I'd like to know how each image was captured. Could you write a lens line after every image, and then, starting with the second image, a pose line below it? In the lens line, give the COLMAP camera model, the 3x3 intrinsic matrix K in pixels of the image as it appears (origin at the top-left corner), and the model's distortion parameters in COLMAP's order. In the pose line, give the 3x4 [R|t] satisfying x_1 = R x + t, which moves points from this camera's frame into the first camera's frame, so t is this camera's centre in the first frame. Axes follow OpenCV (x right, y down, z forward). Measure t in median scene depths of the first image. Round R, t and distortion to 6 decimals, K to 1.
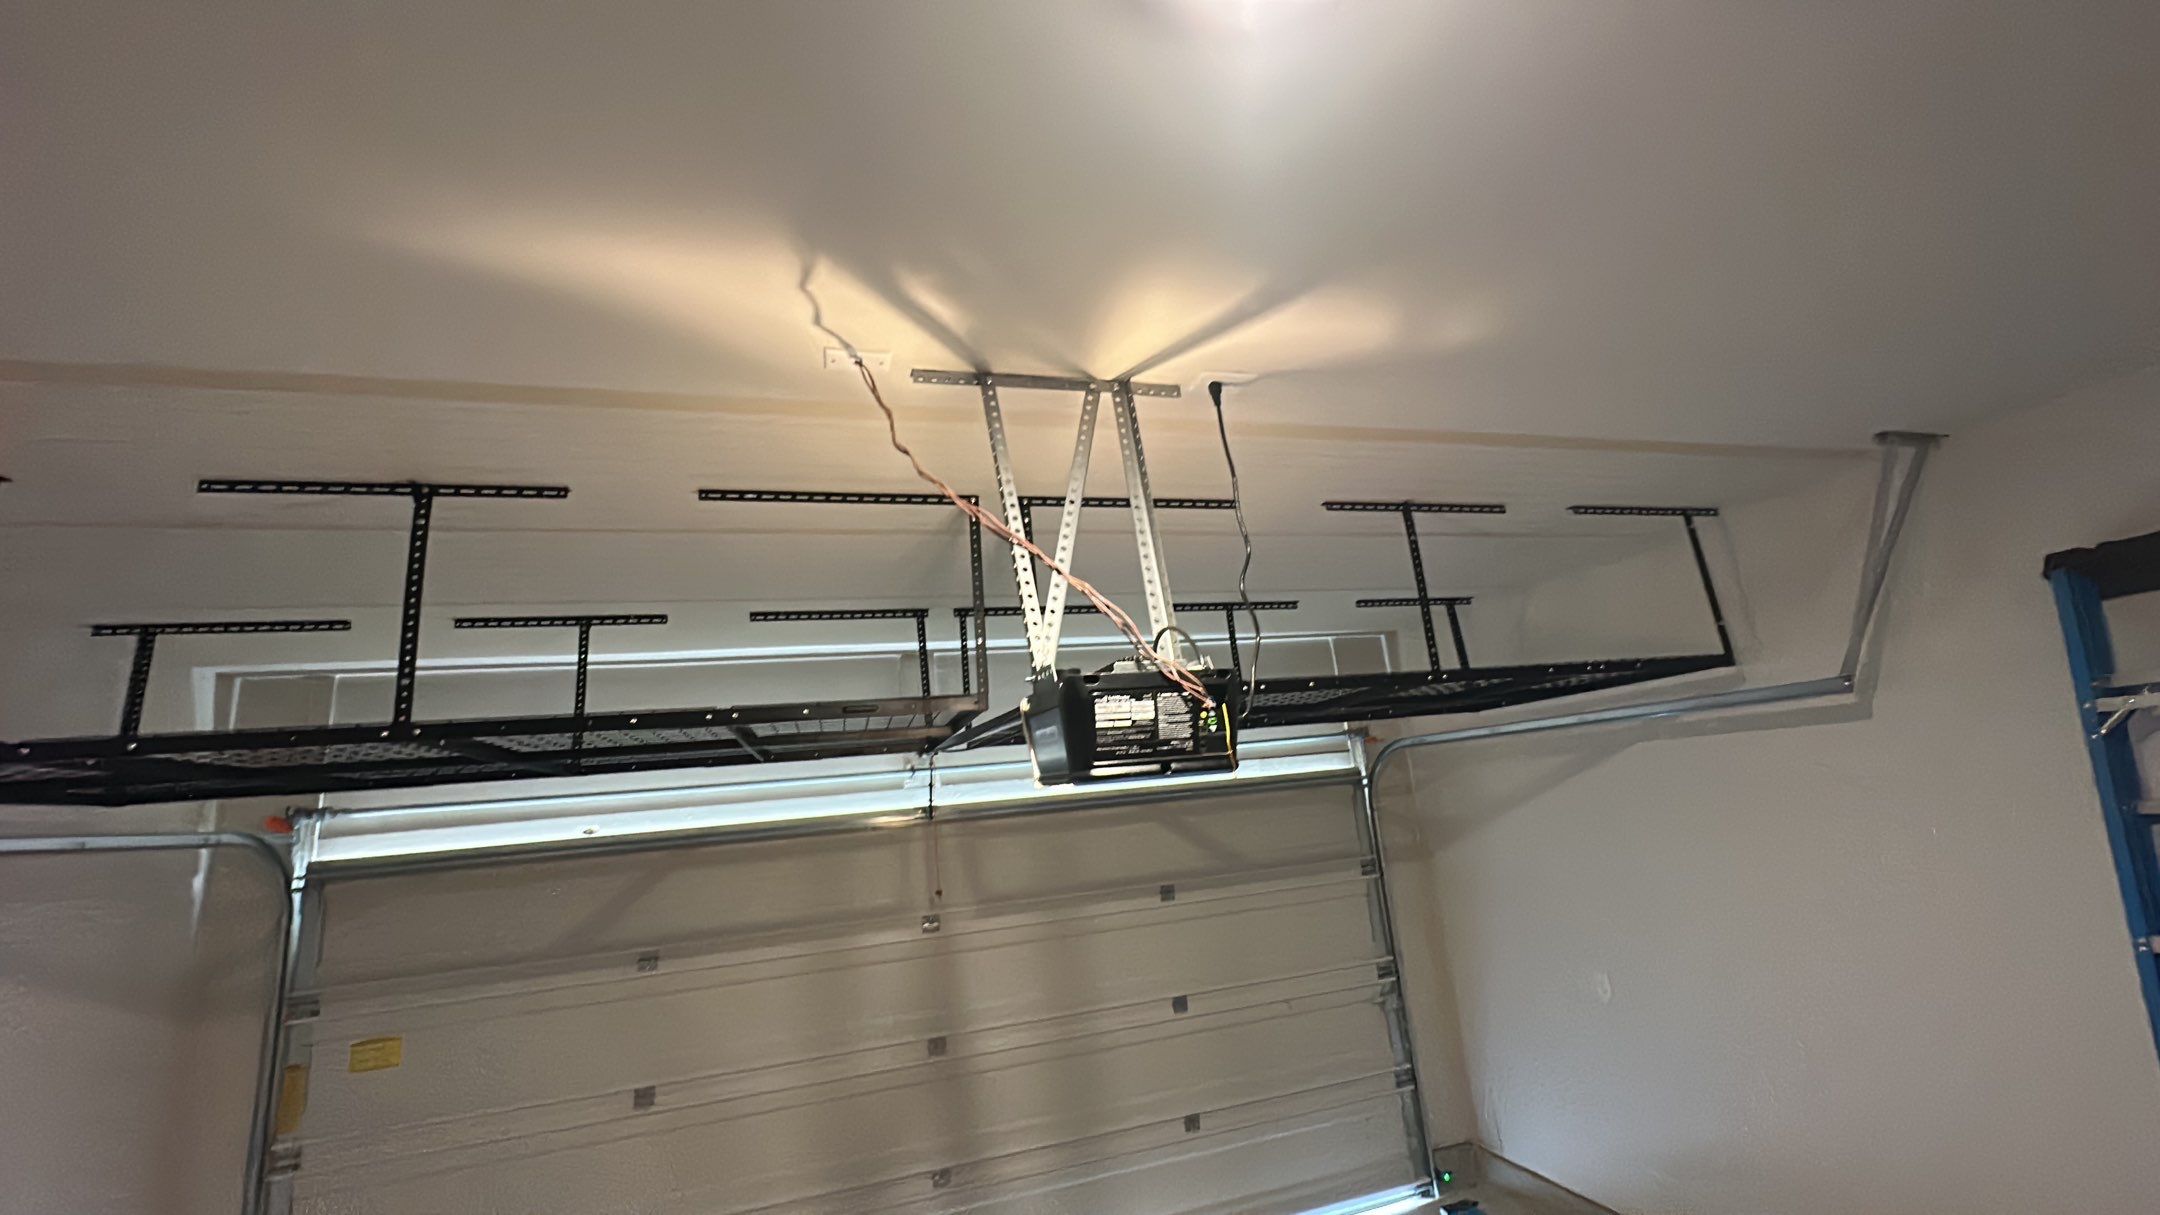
lens RADIAL K [[823.7, 0, 1084.2], [0, 823.7, 606.2], [0, 0, 1]] dist [-0.002297, 0.000378]
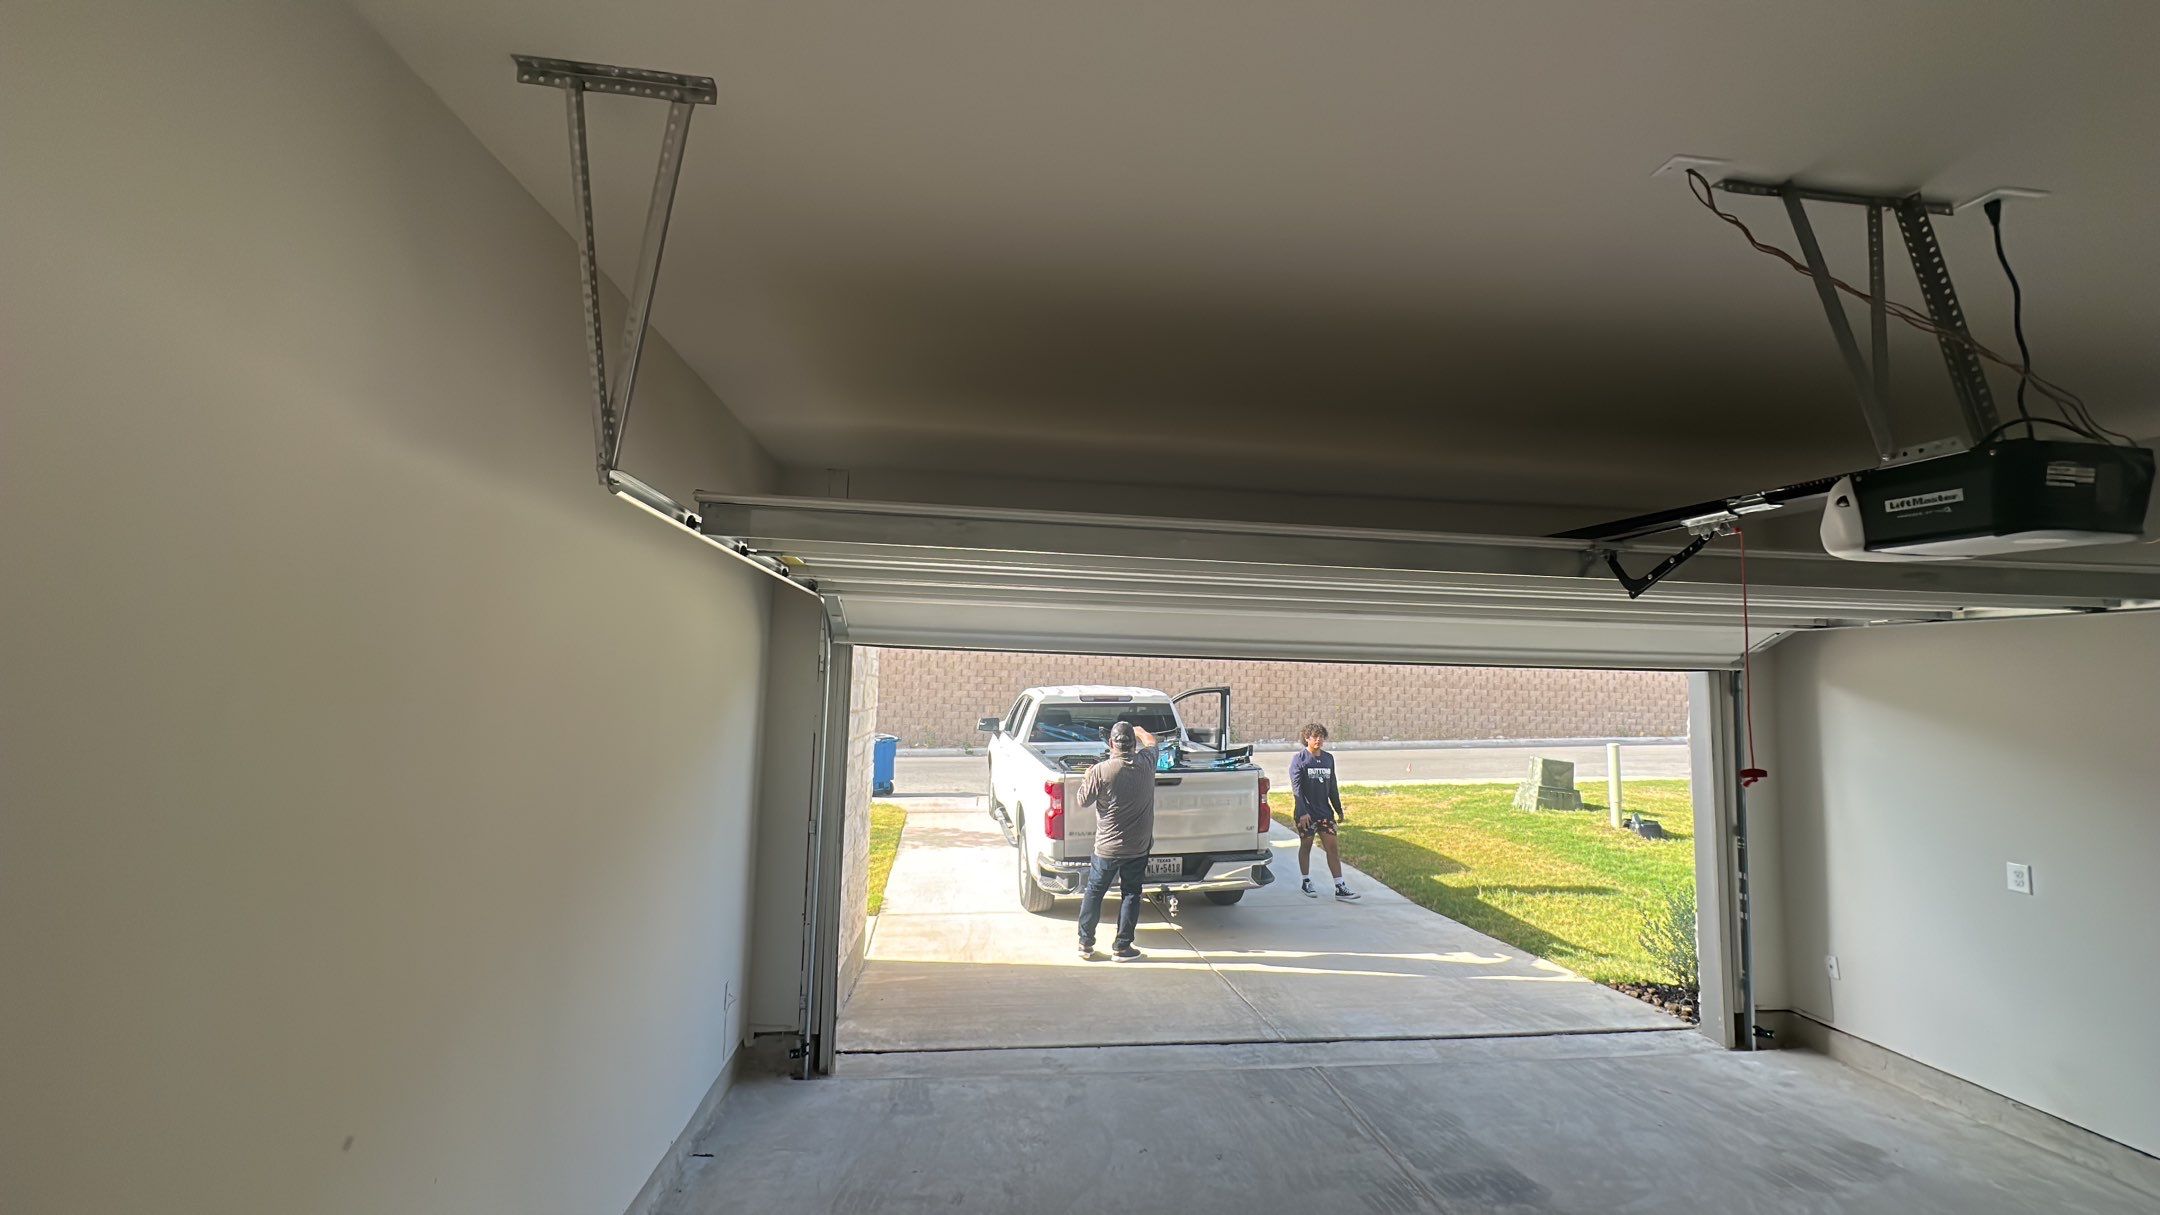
lens RADIAL K [[823.7, 0, 1085.2], [0, 823.7, 604.3], [0, 0, 1]] dist [-0.002297, 0.000378]
pose [[0.980055, 0.100756, -0.171293, -0.694843], [-0.075457, 0.986063, 0.148278, 0.151656], [0.183846, -0.132395, 0.973998, -0.263301]]
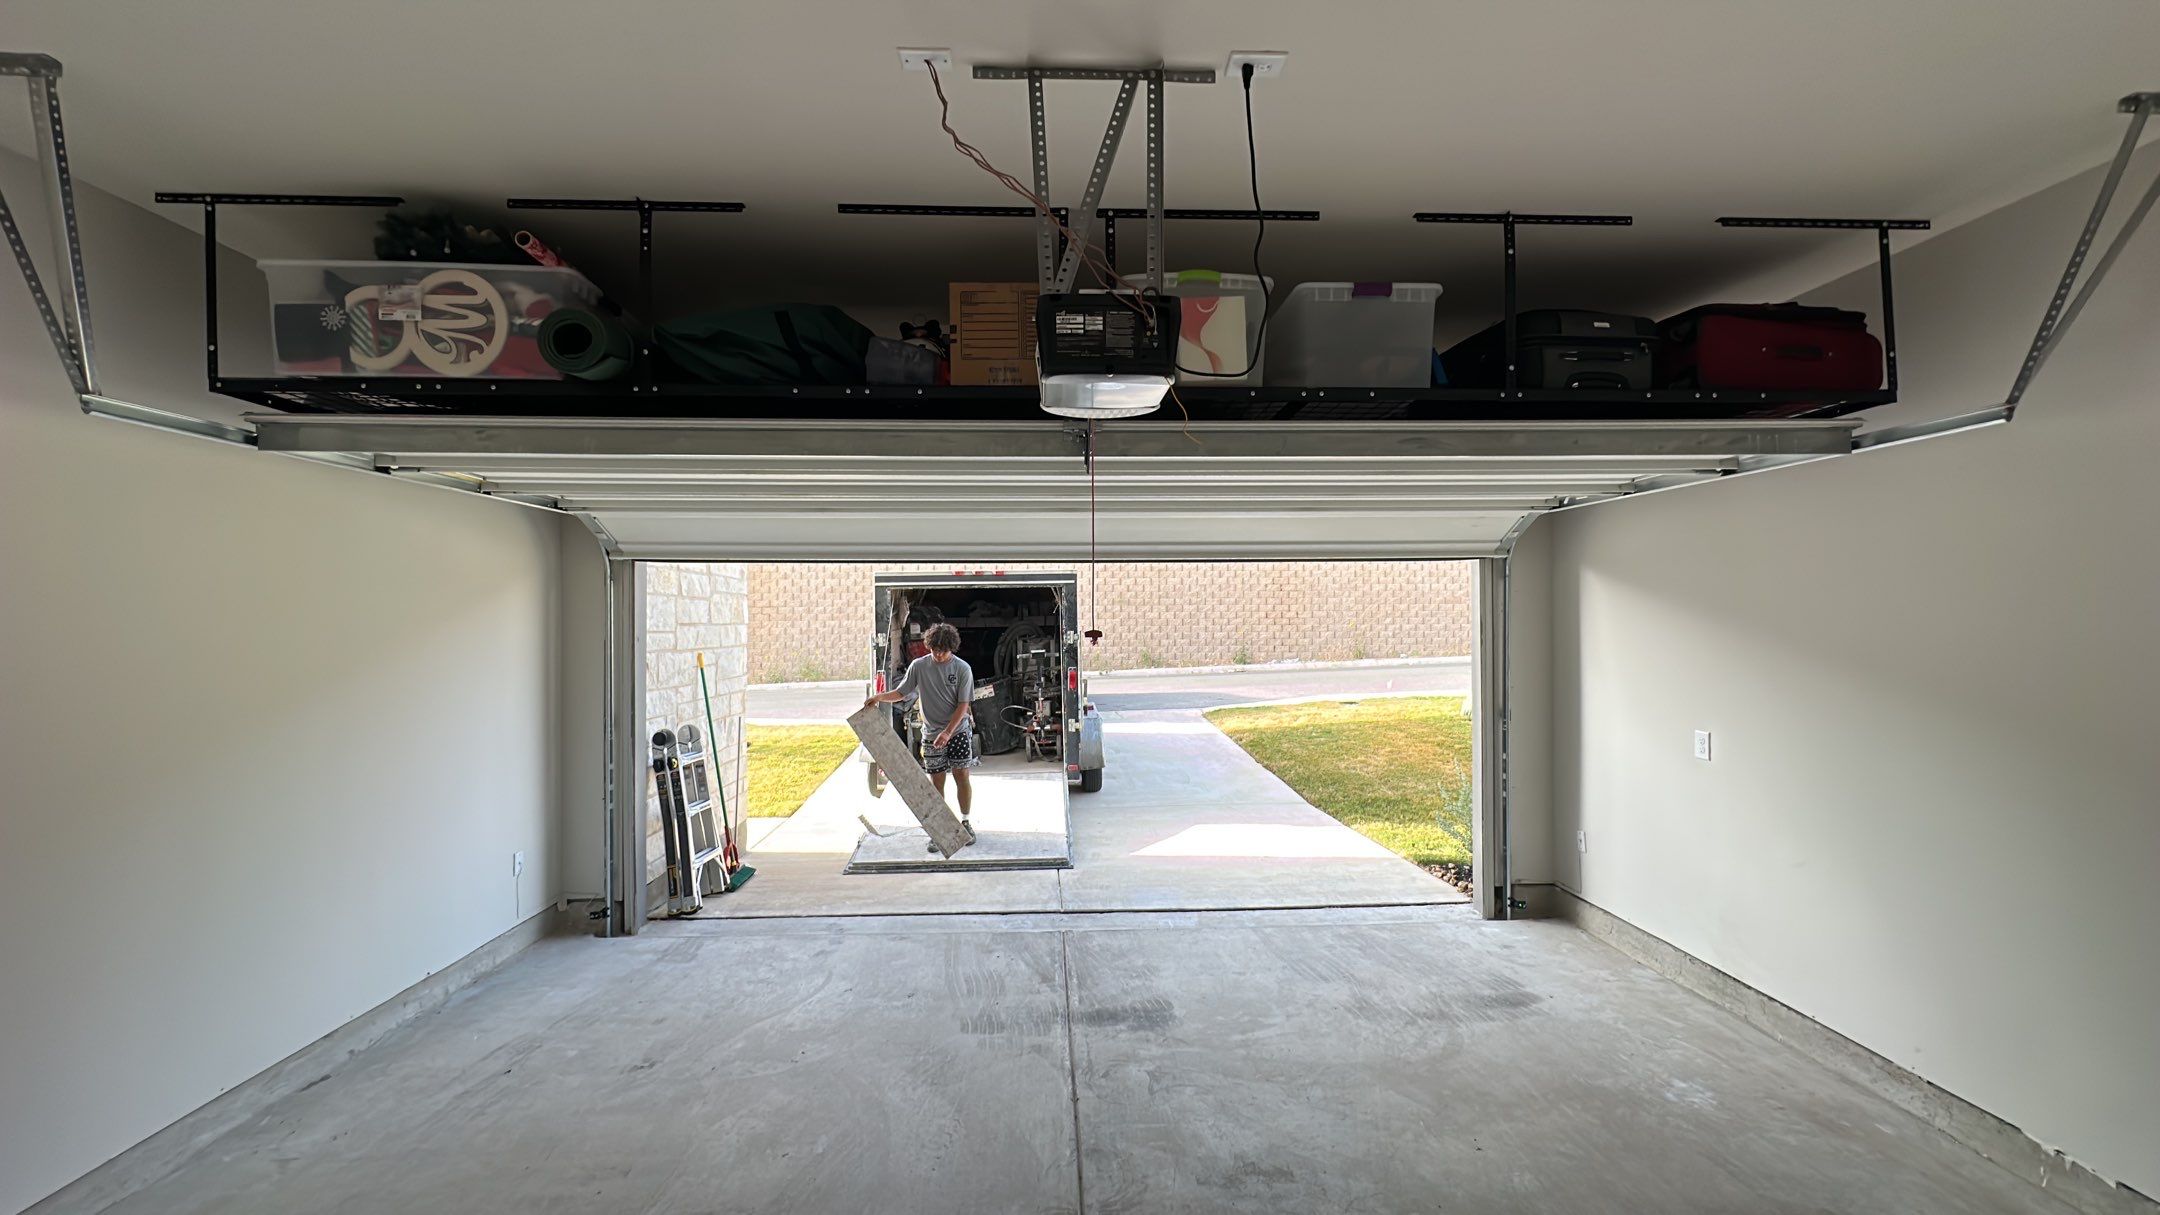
lens RADIAL K [[823.7, 0, 1080.5], [0, 823.7, 605.4], [0, 0, 1]] dist [-0.002297, 0.000378]
pose [[0.966608, 0.084419, -0.241956, 0.256134], [-0.026202, 0.971791, 0.234382, 0.161526], [0.254917, -0.220216, 0.941553, -0.214749]]
